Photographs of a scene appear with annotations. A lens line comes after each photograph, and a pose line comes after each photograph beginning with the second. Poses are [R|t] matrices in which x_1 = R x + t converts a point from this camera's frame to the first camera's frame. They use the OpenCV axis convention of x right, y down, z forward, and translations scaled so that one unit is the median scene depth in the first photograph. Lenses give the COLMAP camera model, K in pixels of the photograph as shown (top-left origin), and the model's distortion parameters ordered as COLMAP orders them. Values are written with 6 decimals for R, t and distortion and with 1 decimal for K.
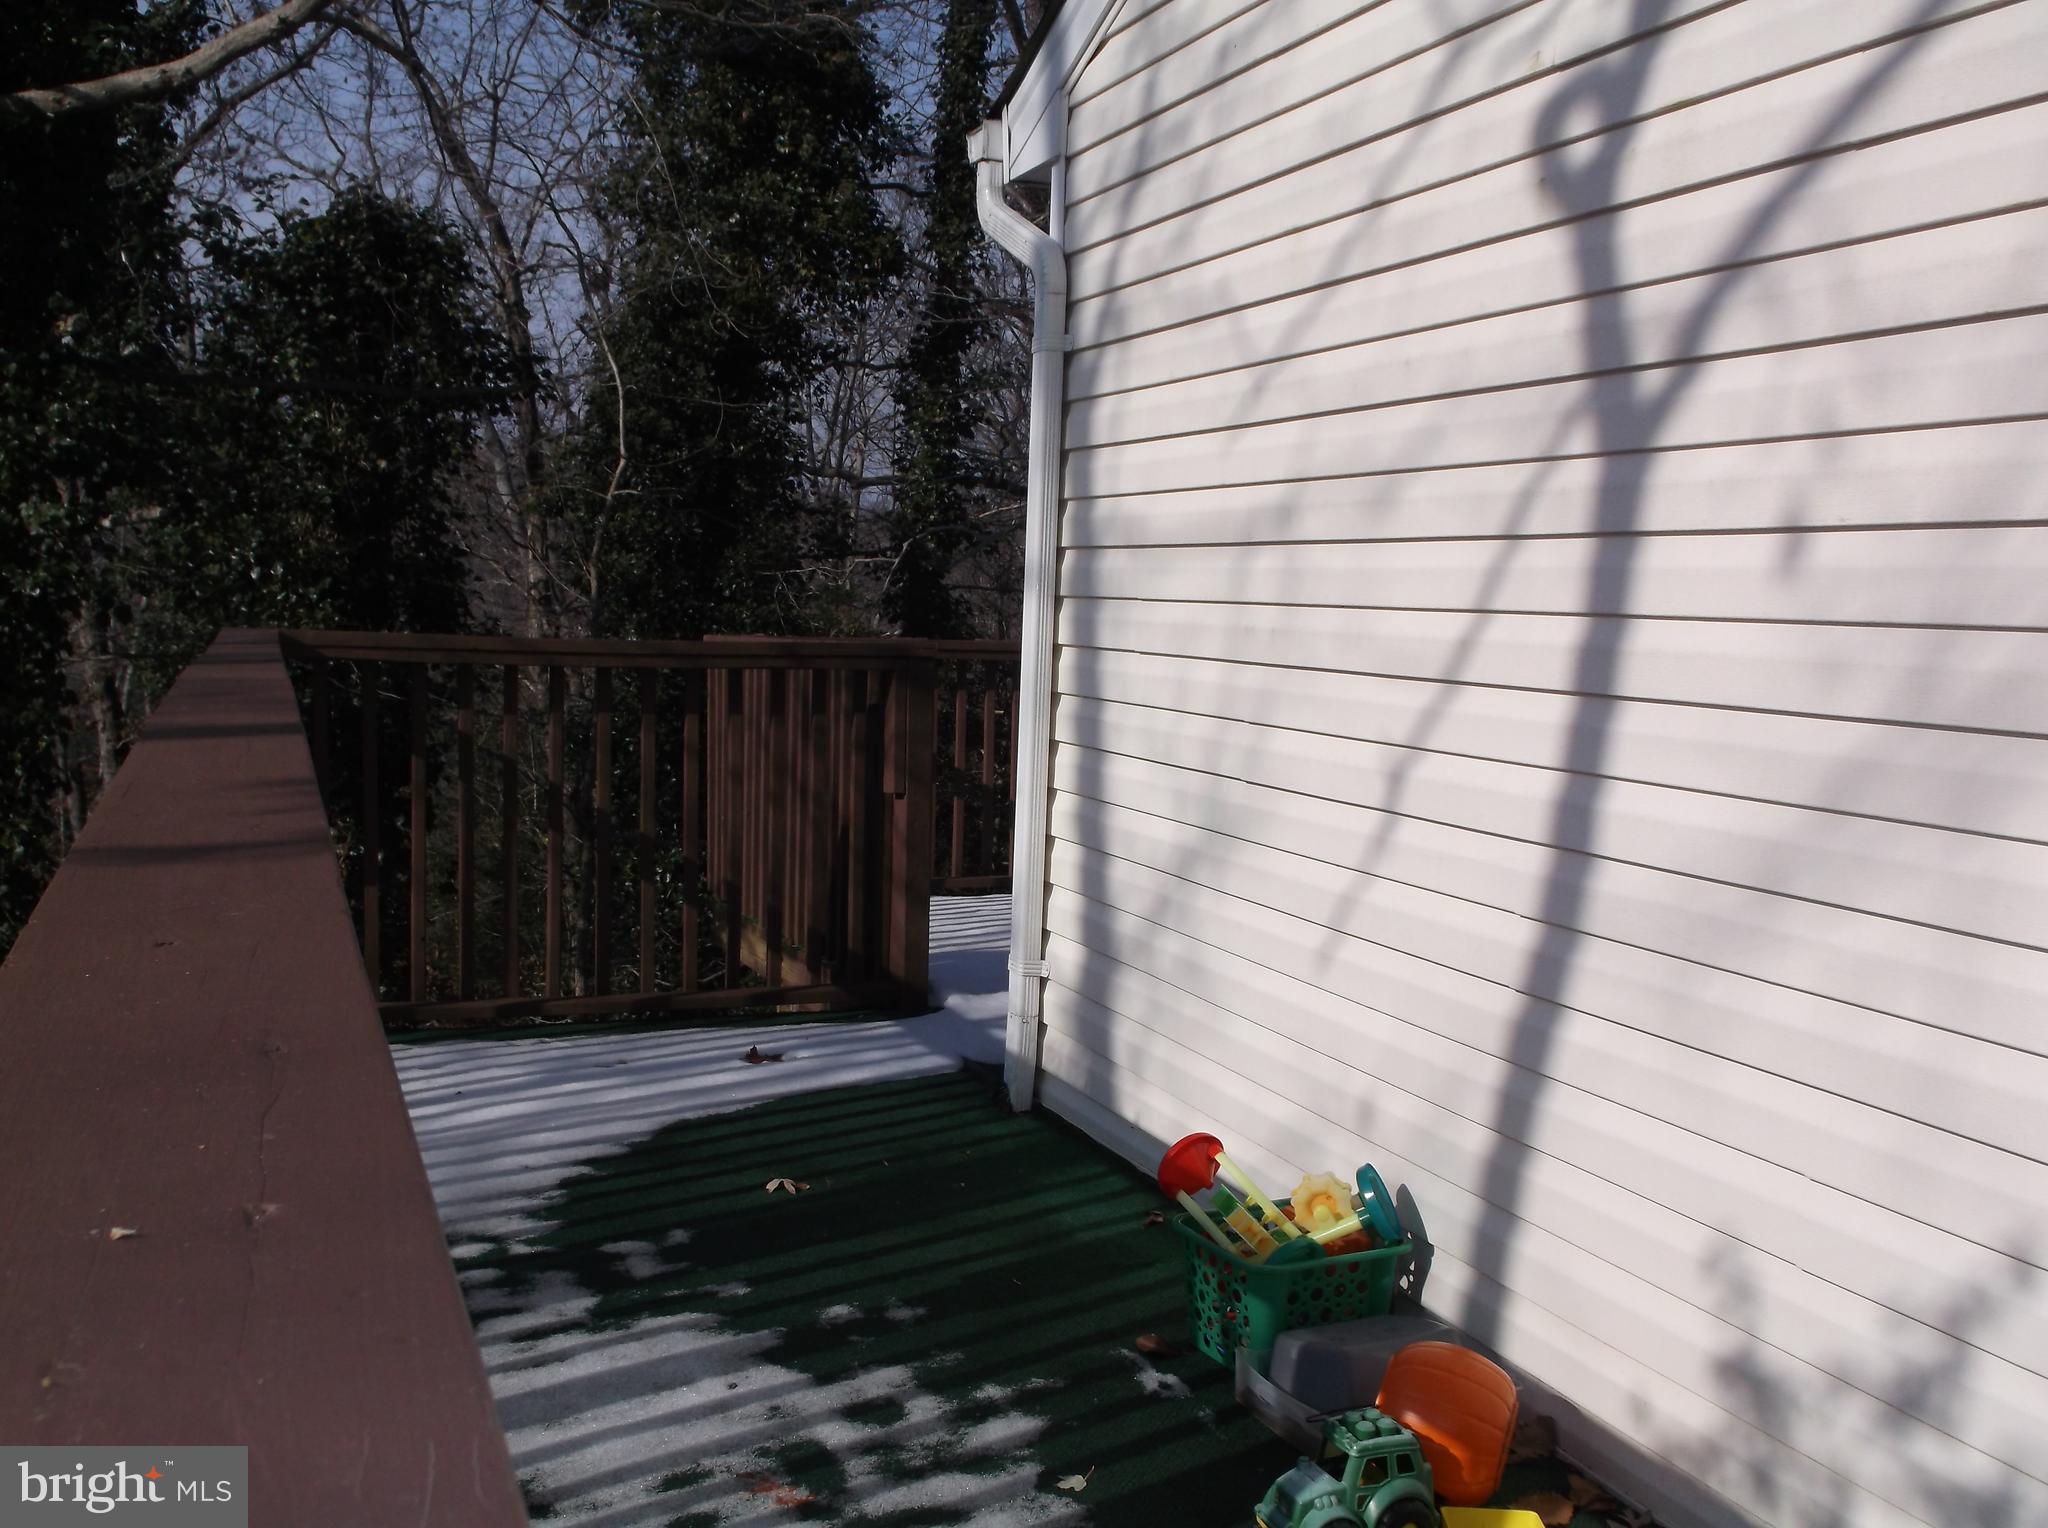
lens RADIAL K [[1992.7, 0, 1018.9], [0, 1992.7, 763.8], [0, 0, 1]] dist [0.002298, 0.000000]
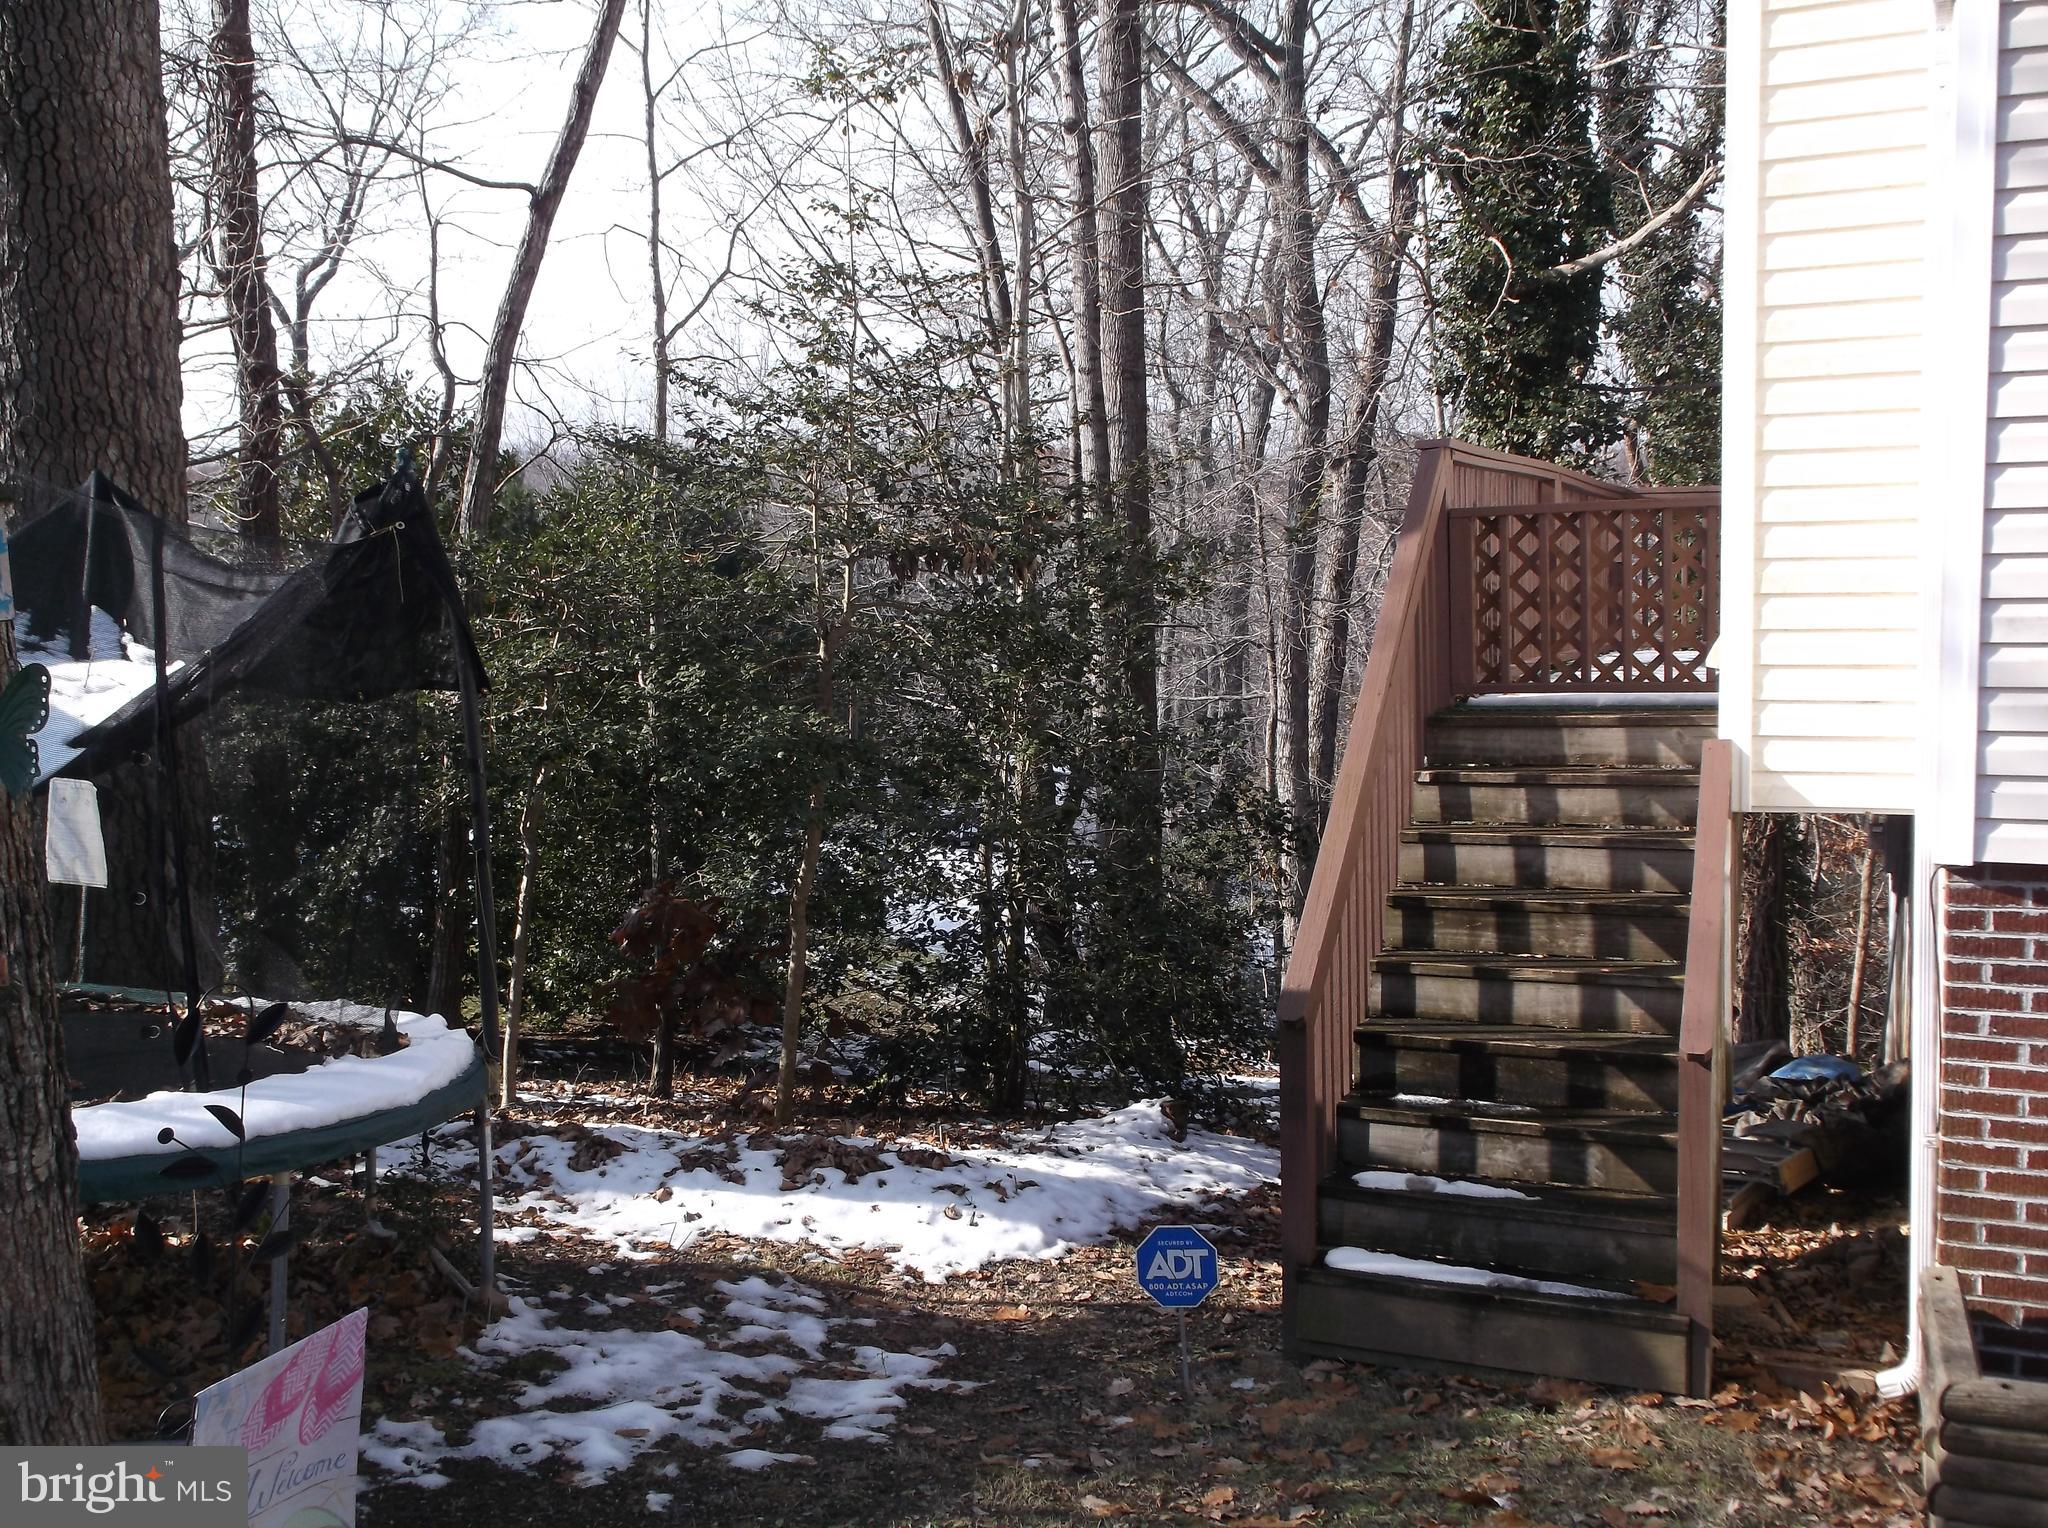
lens RADIAL K [[1992.7, 0, 1020.1], [0, 1992.7, 765.1], [0, 0, 1]] dist [0.002298, 0.000000]
pose [[0.713879, 0.022703, -0.699901, 1.235646], [-0.023175, 0.999693, 0.008790, 0.405454], [0.699885, 0.009946, 0.714186, -1.927673]]
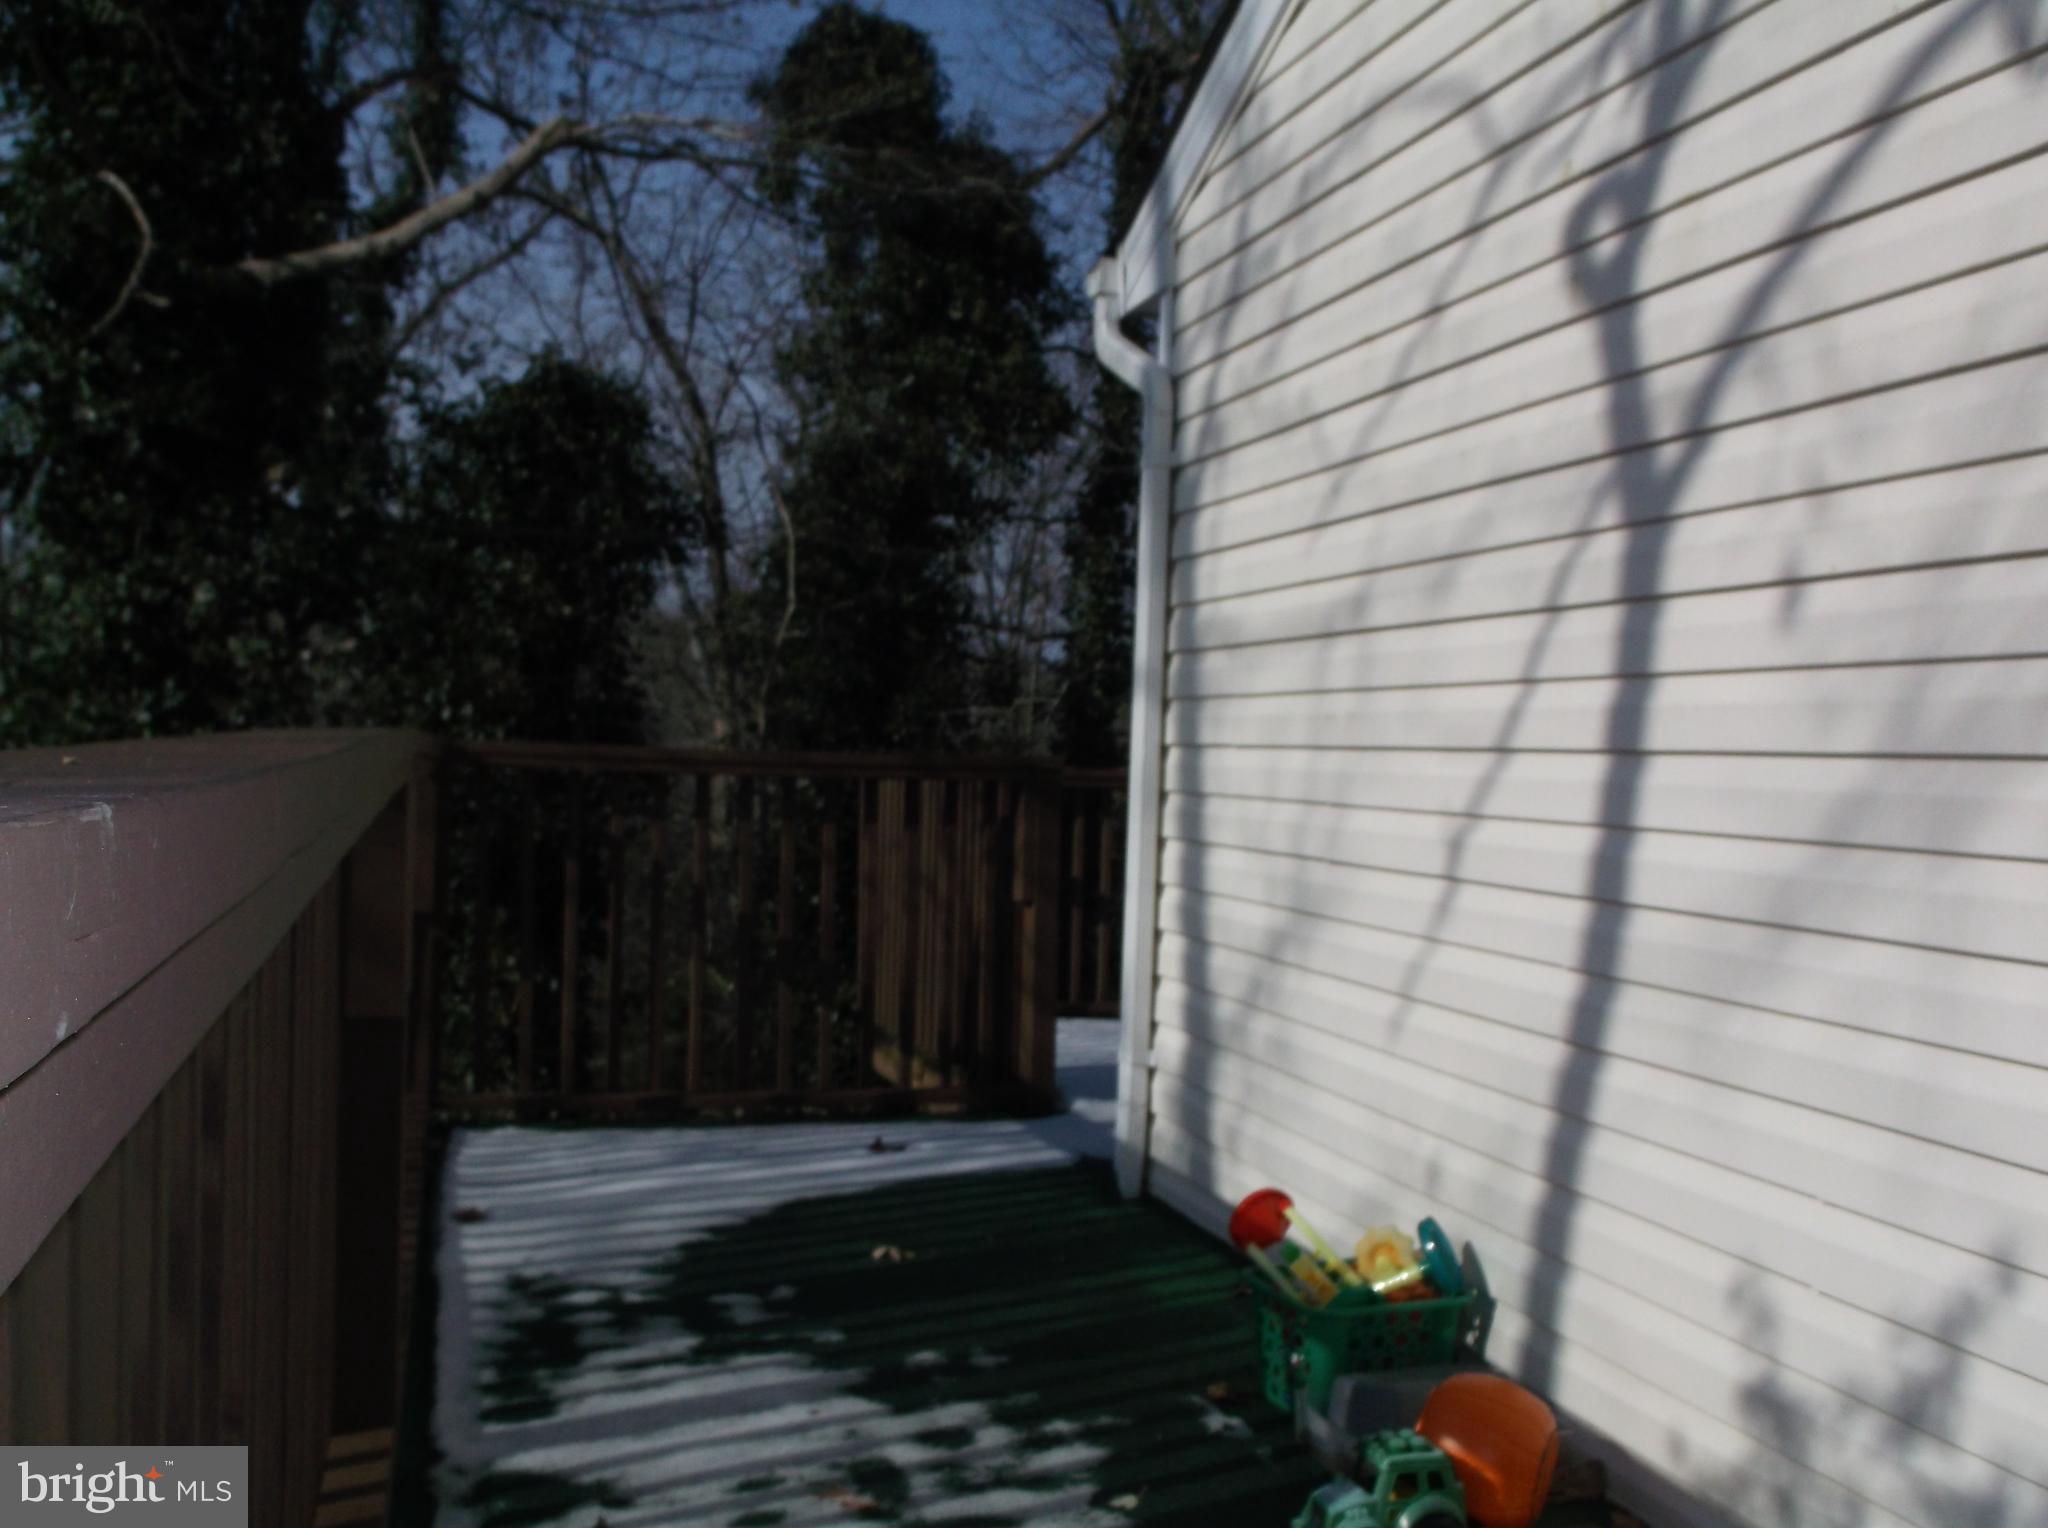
lens RADIAL K [[1992.7, 0, 1024.6], [0, 1992.7, 768.0], [0, 0, 1]] dist [0.002298, 0.000000]
pose [[0.995927, 0.001074, -0.090161, 0.053073], [-0.008273, 0.996800, -0.079510, 0.047044], [0.089787, 0.079932, 0.992748, -0.056793]]
